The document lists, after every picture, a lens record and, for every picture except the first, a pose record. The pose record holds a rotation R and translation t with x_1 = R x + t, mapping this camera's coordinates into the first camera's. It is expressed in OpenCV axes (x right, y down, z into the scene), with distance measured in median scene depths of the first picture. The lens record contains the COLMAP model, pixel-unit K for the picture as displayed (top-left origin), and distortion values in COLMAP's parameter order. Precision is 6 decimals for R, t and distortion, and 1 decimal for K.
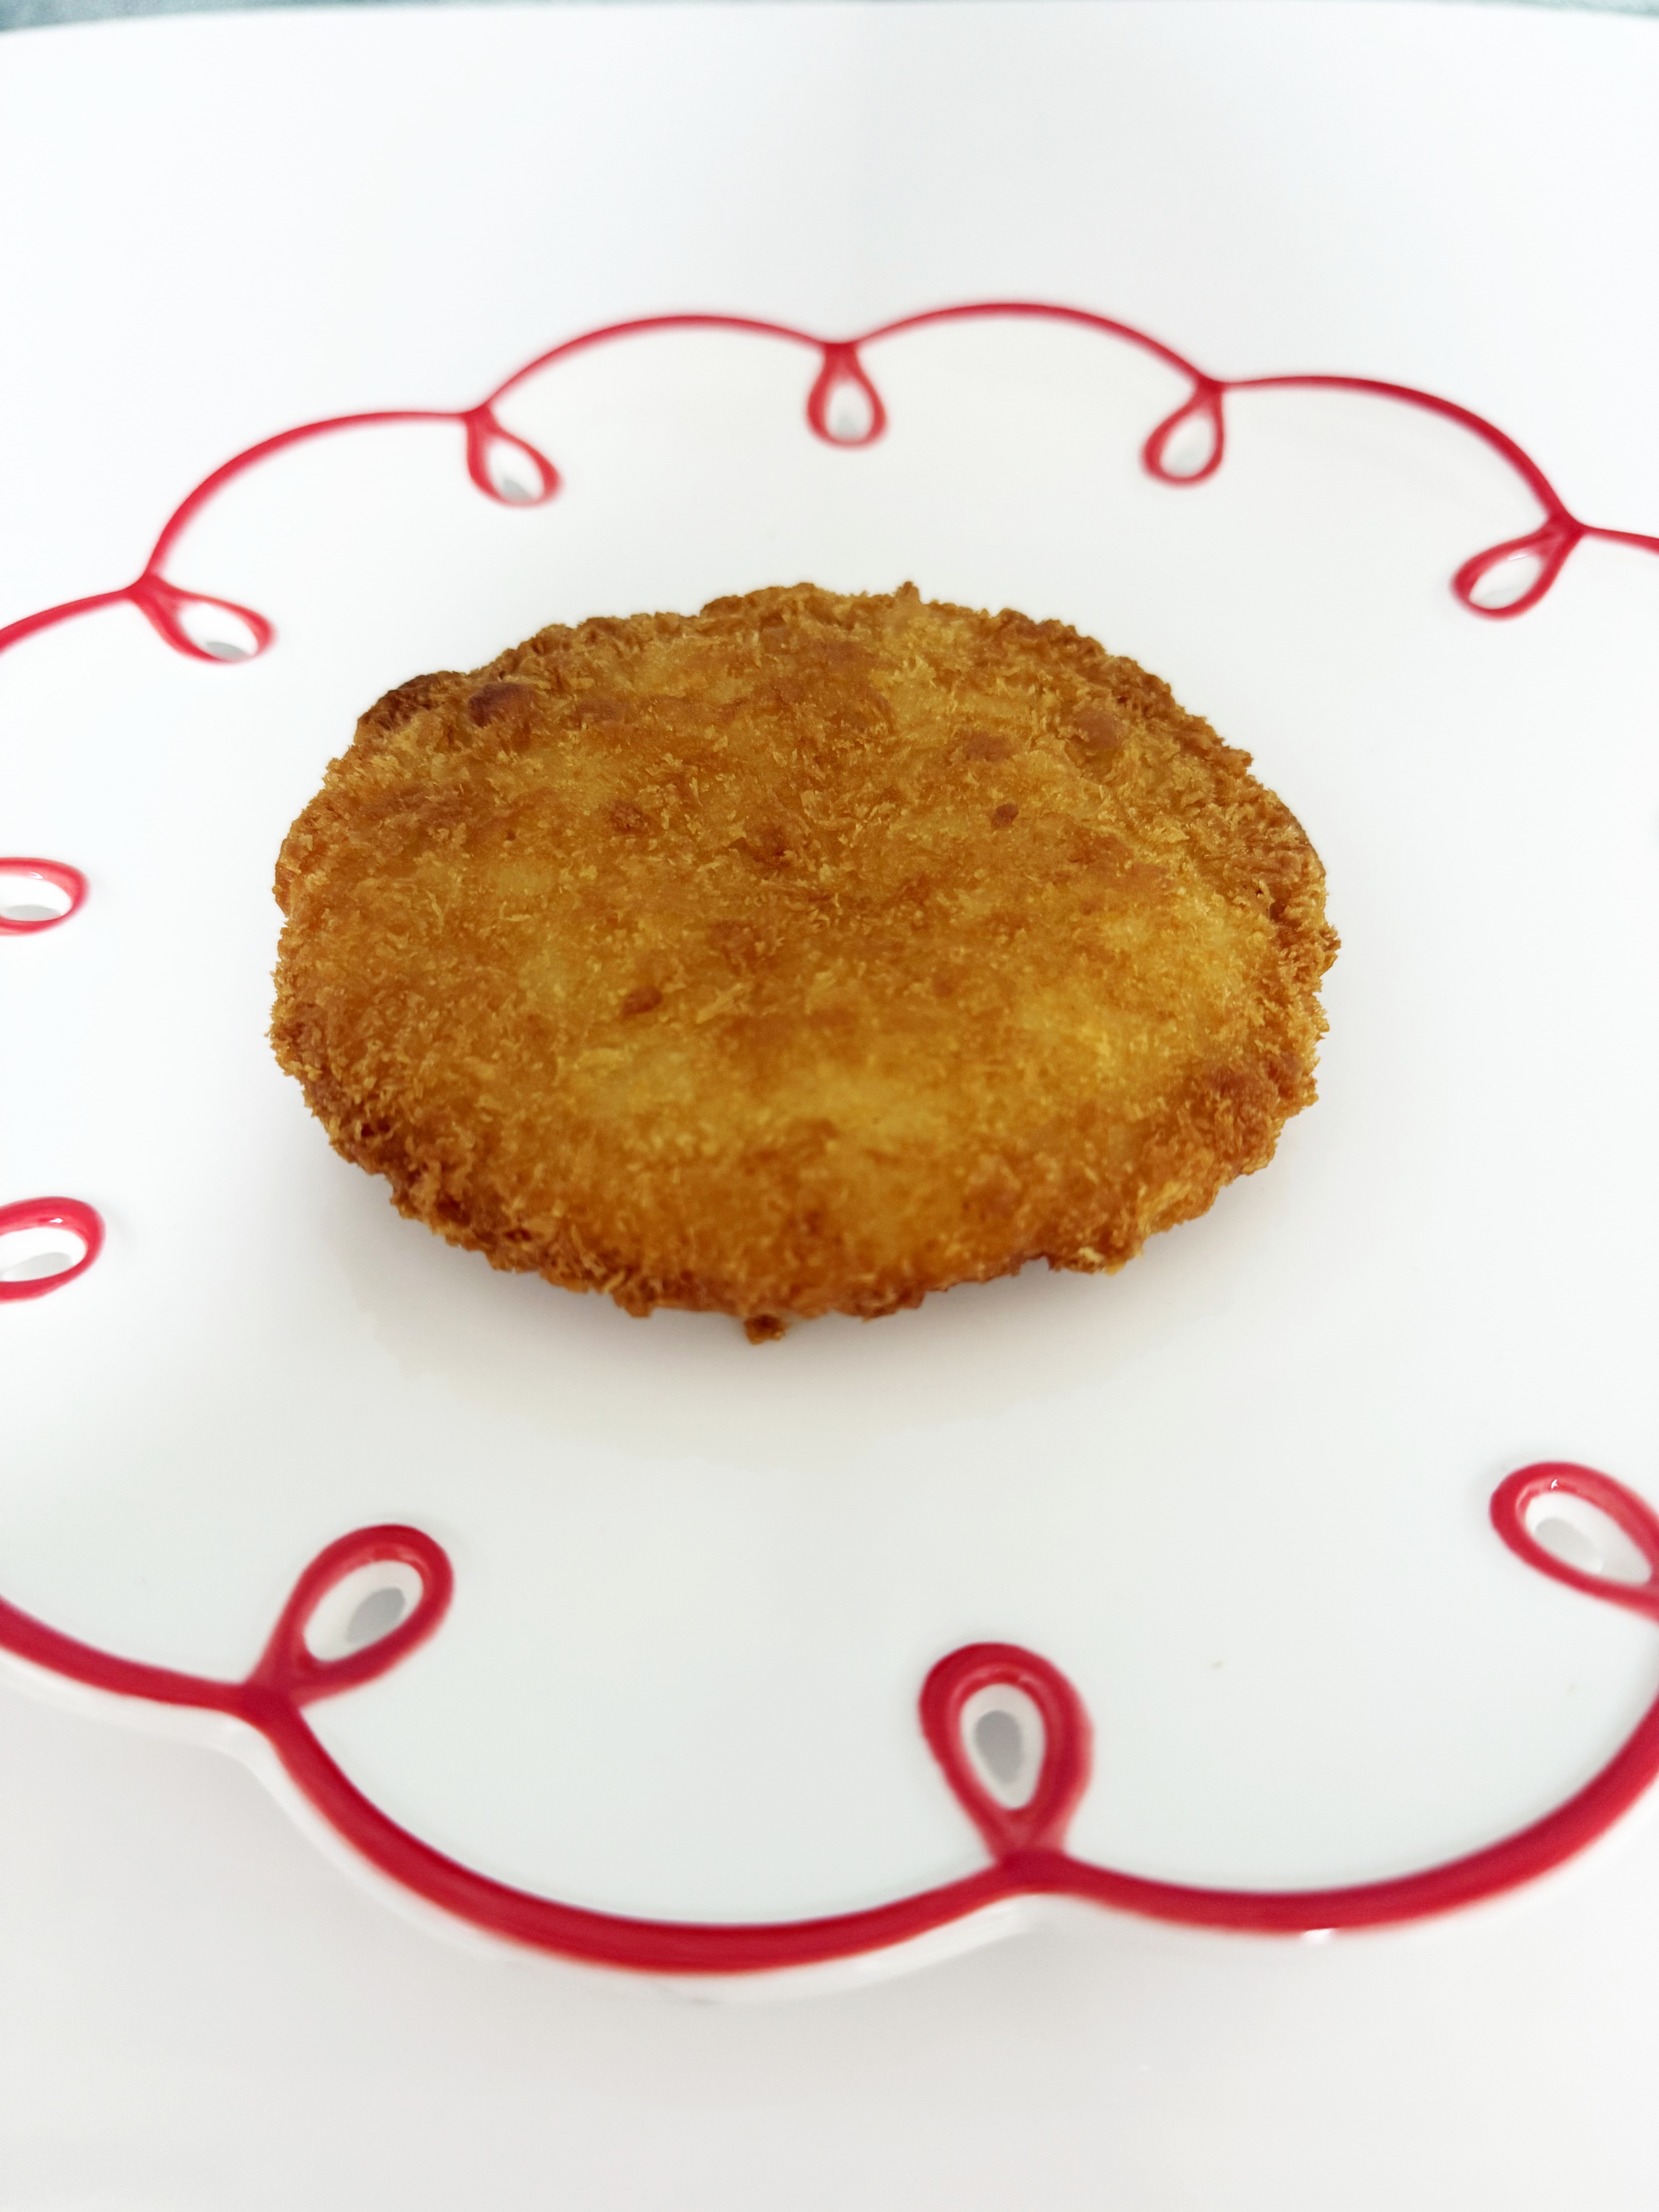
lens RADIAL K [[1664.3, 0, 815.1], [0, 1664.3, 1091.7], [0, 0, 1]] dist [-0.016982, -0.034261]
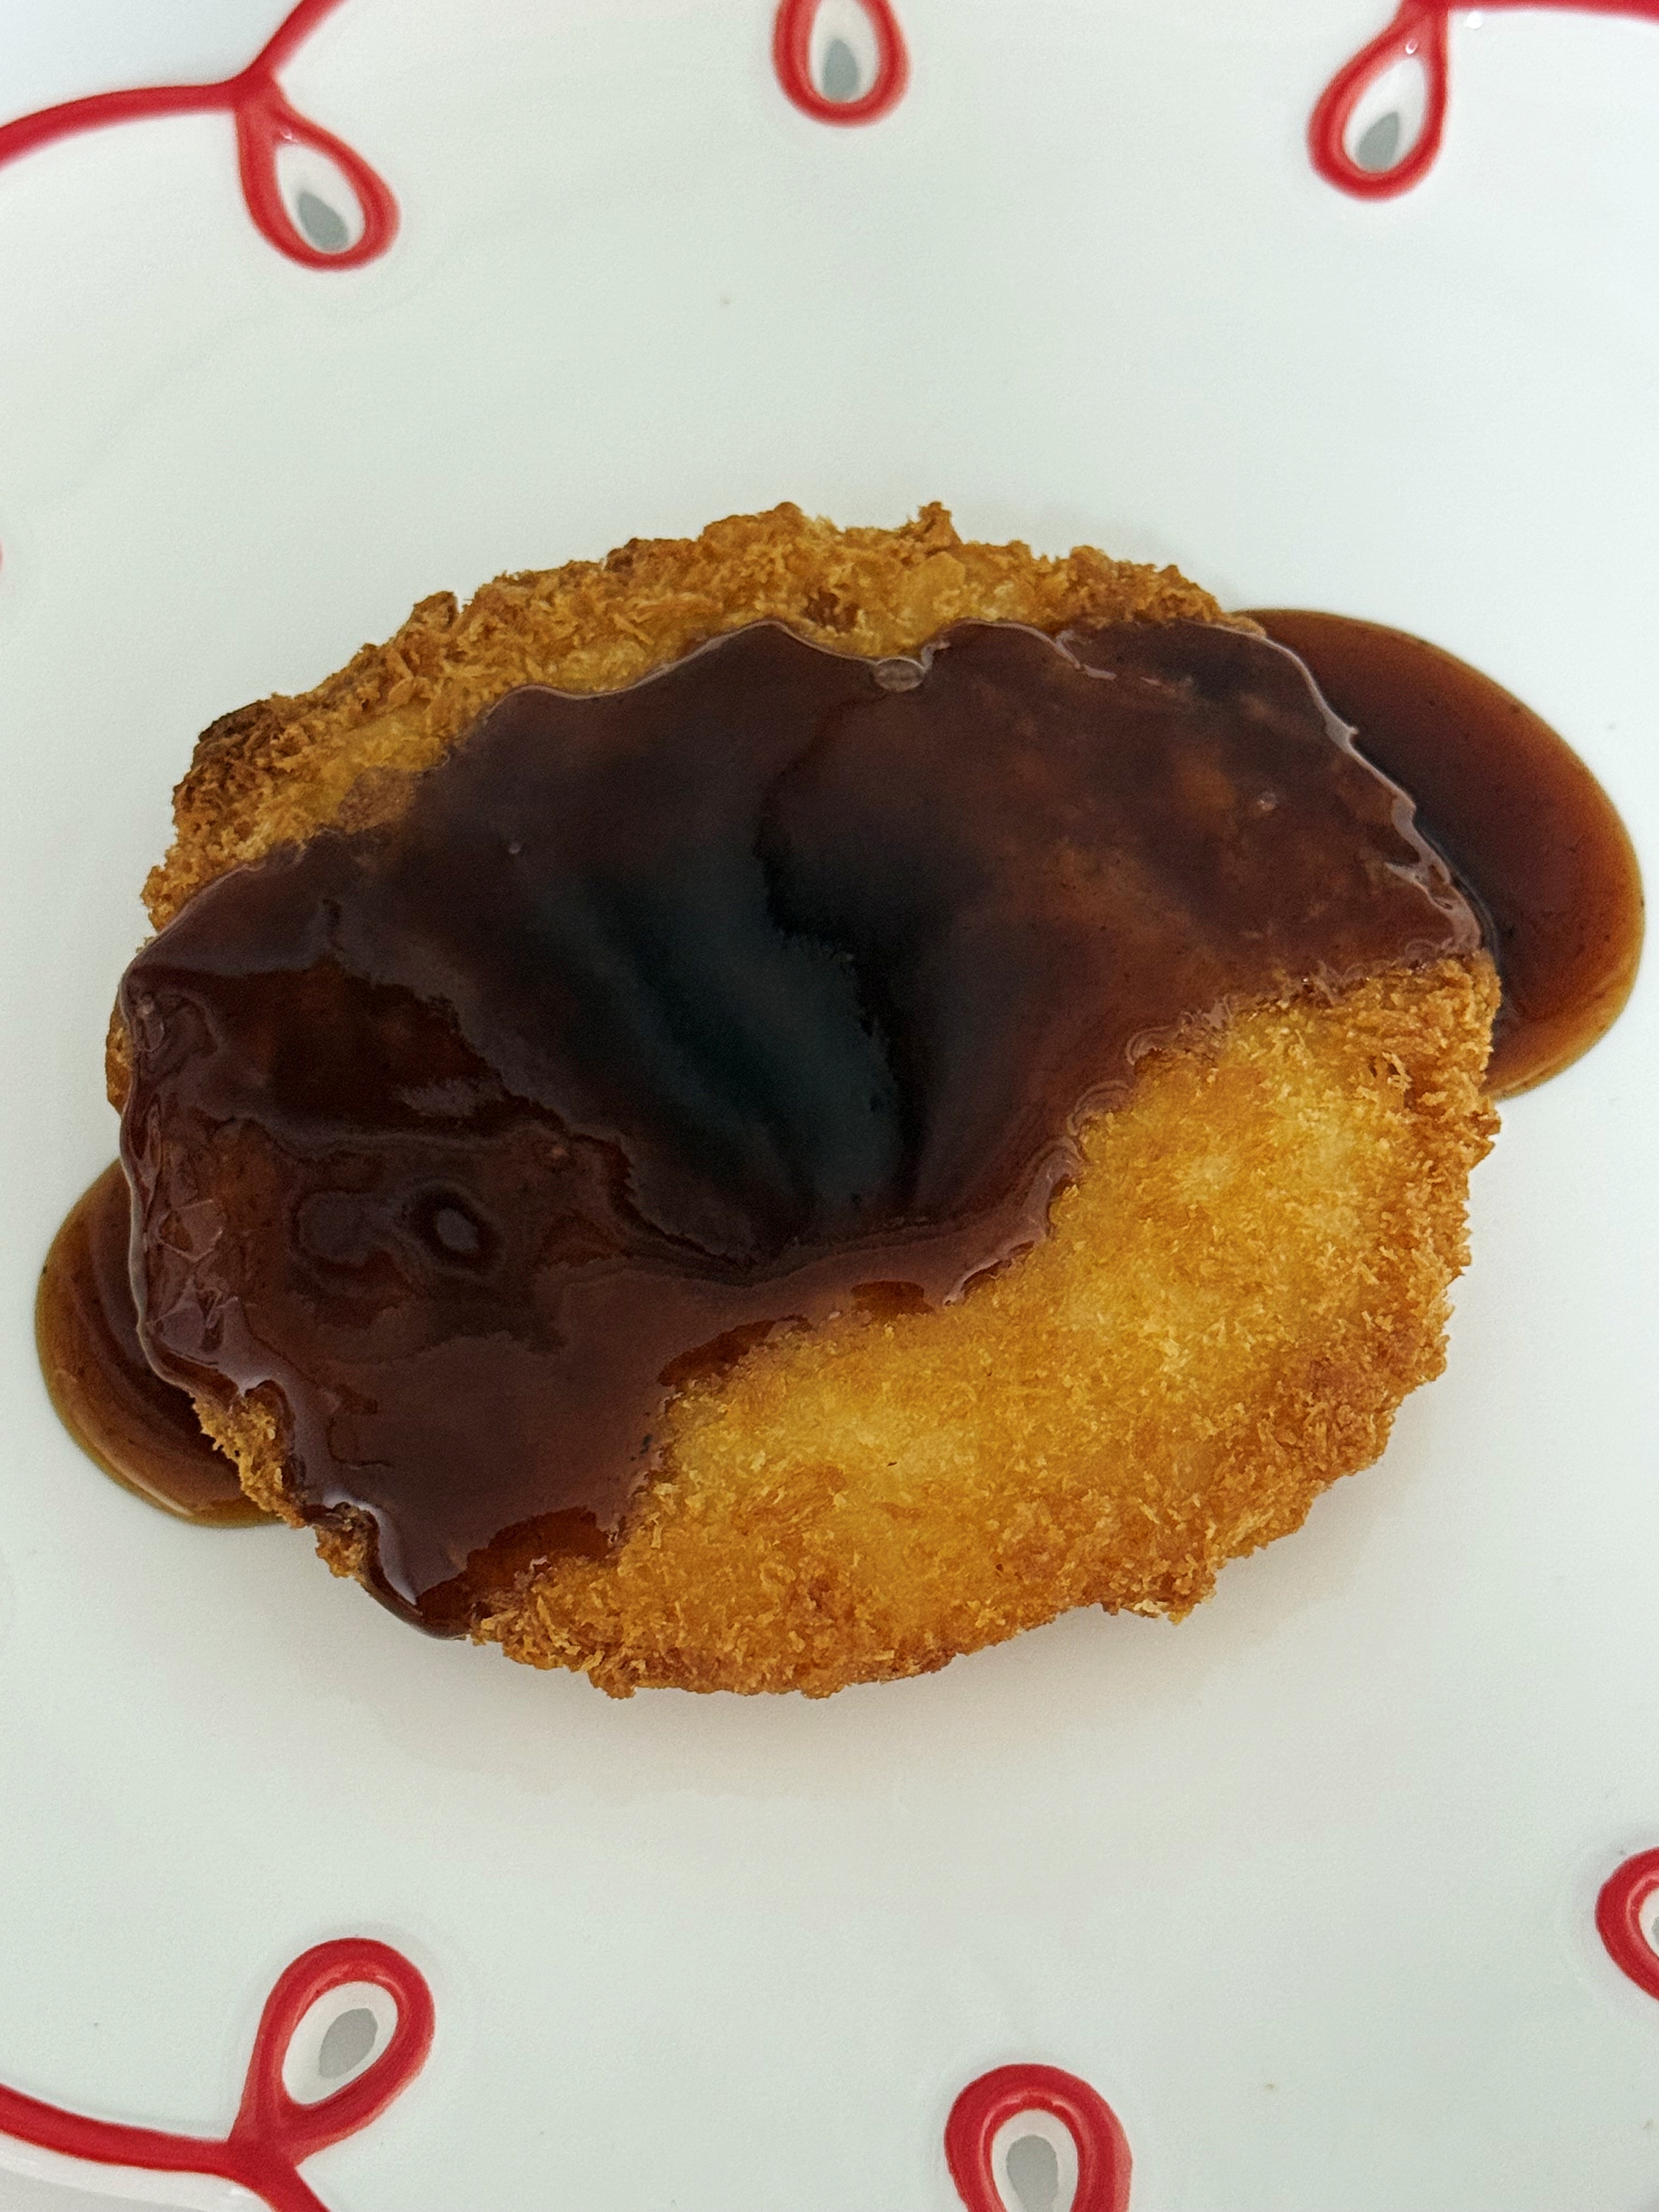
lens RADIAL K [[3997.8, 0, 839.7], [0, 3997.8, 1100.8], [0, 0, 1]] dist [-0.022878, 0.000000]
pose [[0.999735, -0.022491, 0.004868, 0.004164], [0.020874, 0.975382, 0.219533, -0.590171], [-0.009686, -0.219373, 0.975593, -0.907801]]
